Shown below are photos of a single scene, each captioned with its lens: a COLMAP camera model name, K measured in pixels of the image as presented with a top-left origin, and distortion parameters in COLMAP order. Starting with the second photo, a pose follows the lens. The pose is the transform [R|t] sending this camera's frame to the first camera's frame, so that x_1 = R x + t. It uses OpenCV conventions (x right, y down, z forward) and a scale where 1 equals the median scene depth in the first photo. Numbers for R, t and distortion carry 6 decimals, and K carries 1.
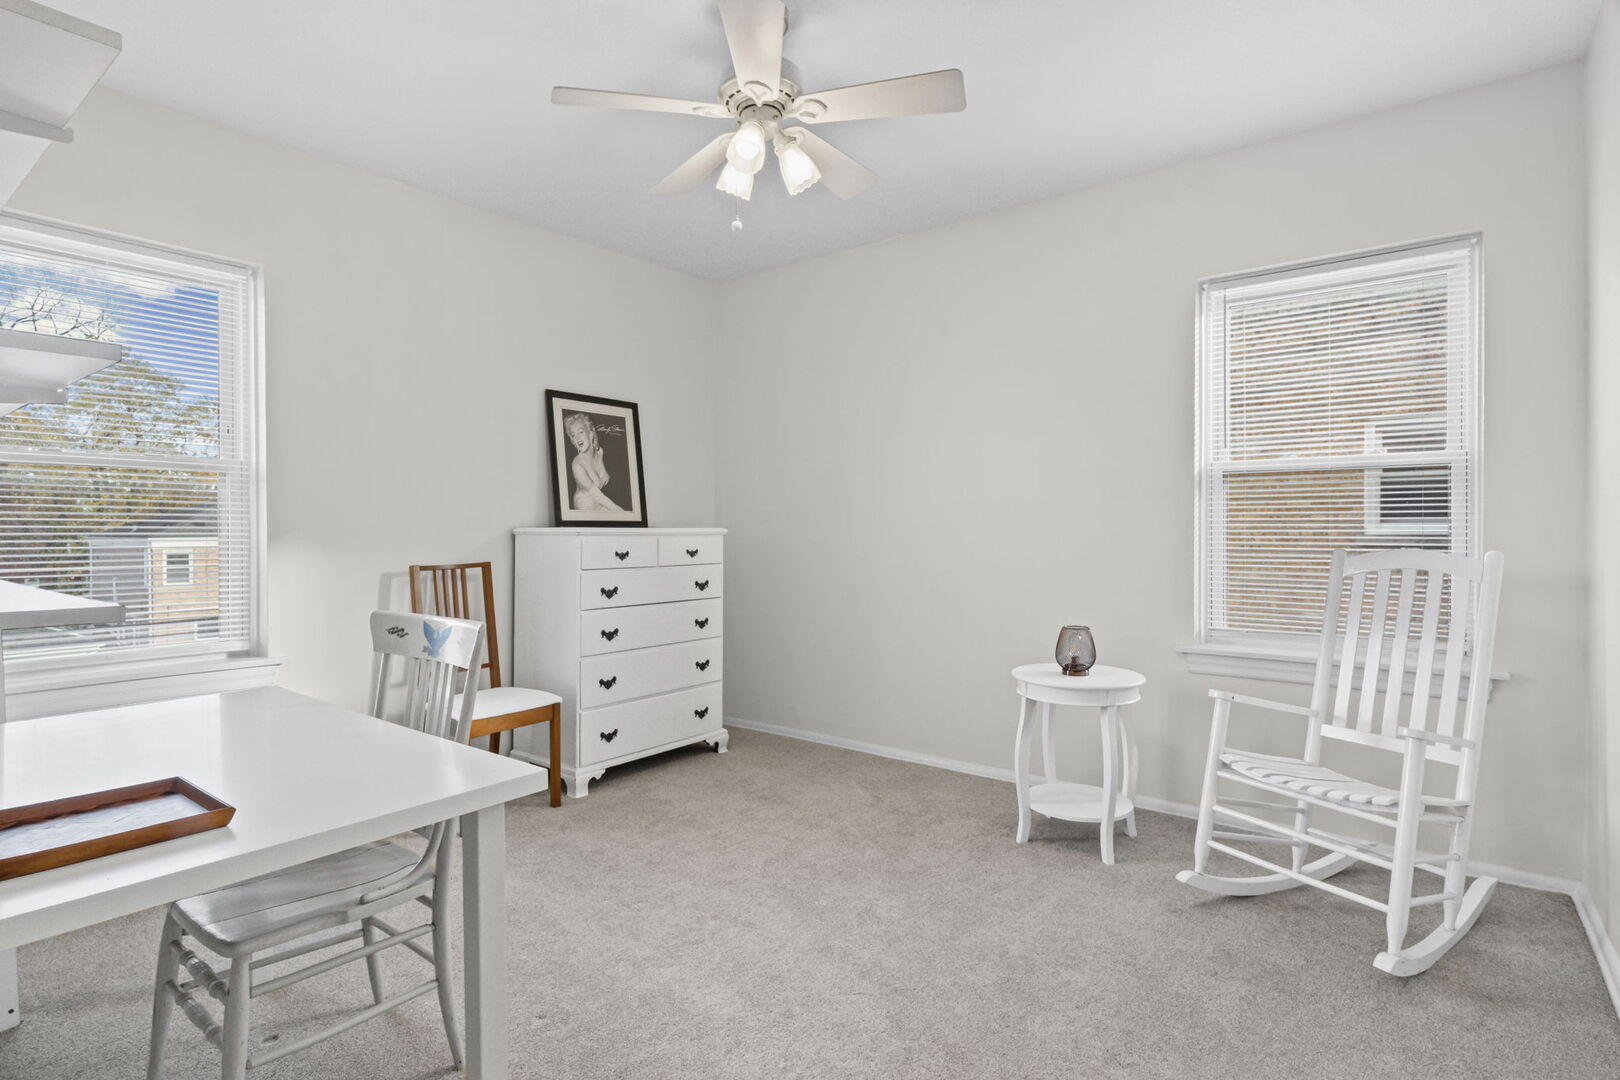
lens RADIAL K [[799.4, 0, 807.7], [0, 799.4, 531.0], [0, 0, 1]] dist [0.000276, 0.000004]
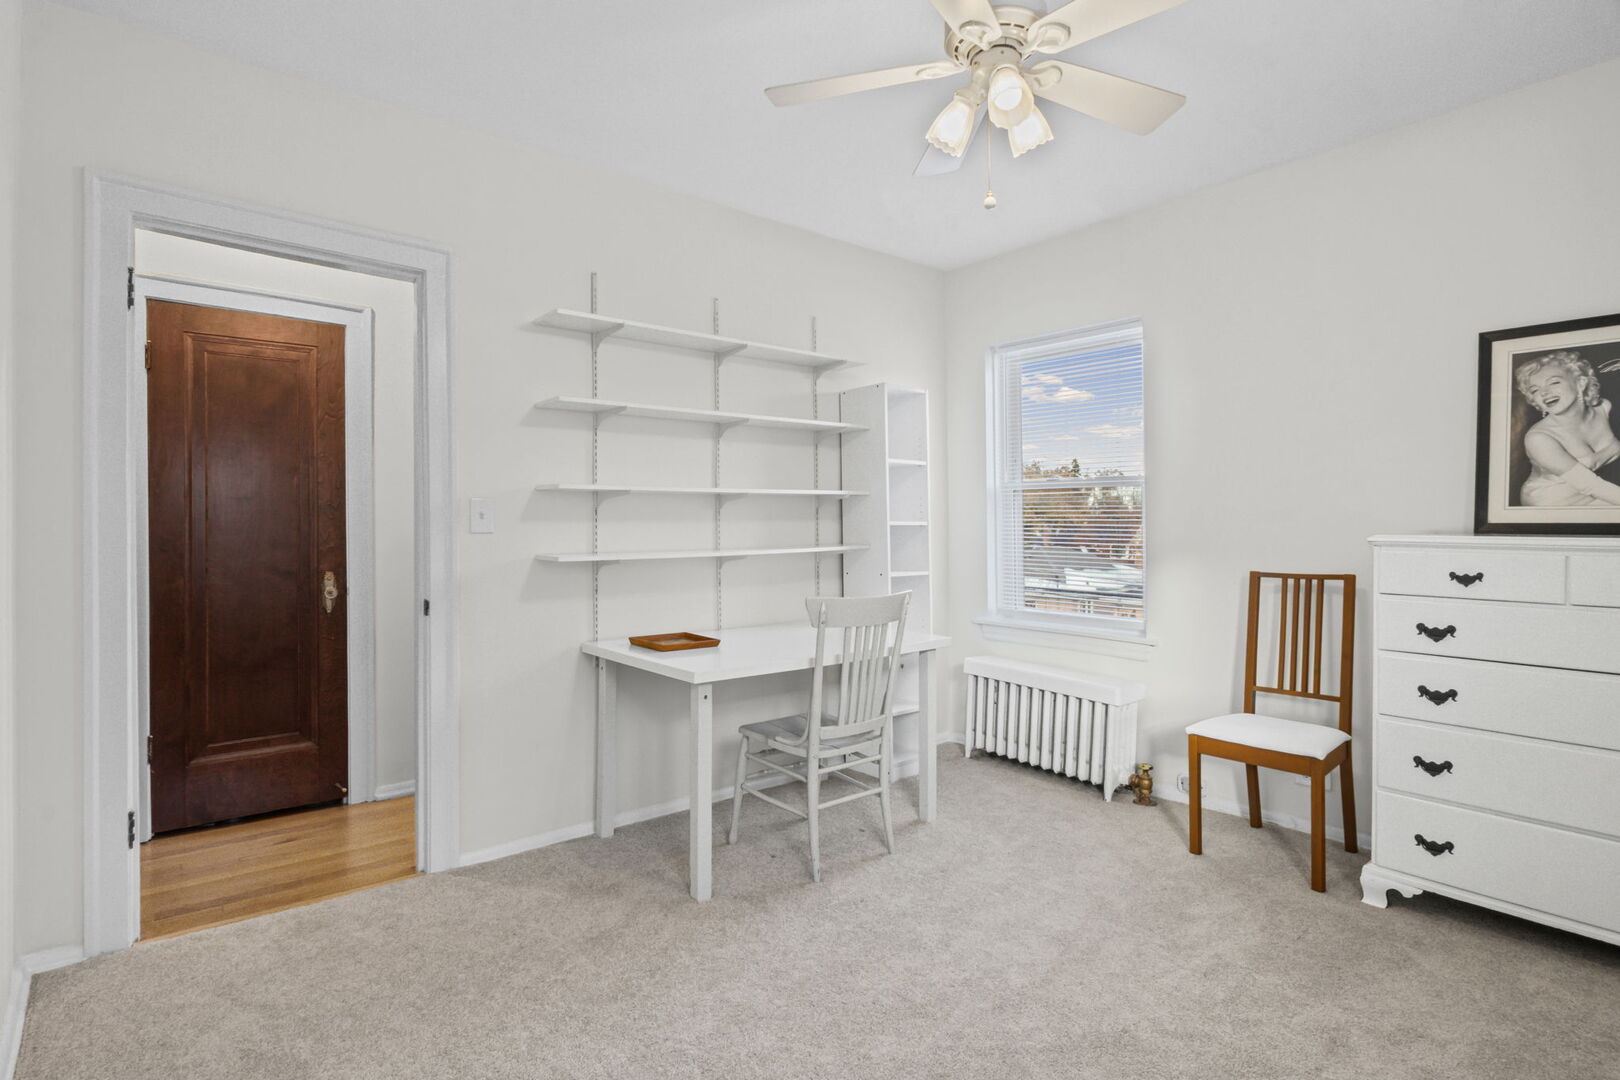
lens RADIAL K [[850.2, 0, 807.6], [0, 850.2, 511.1], [0, 0, 1]] dist [-0.002098, -0.000199]
pose [[-0.222956, -0.006638, -0.974806, 0.550079], [-0.001151, 0.999978, -0.006546, -0.018773], [0.974828, -0.000337, -0.222959, 0.630857]]
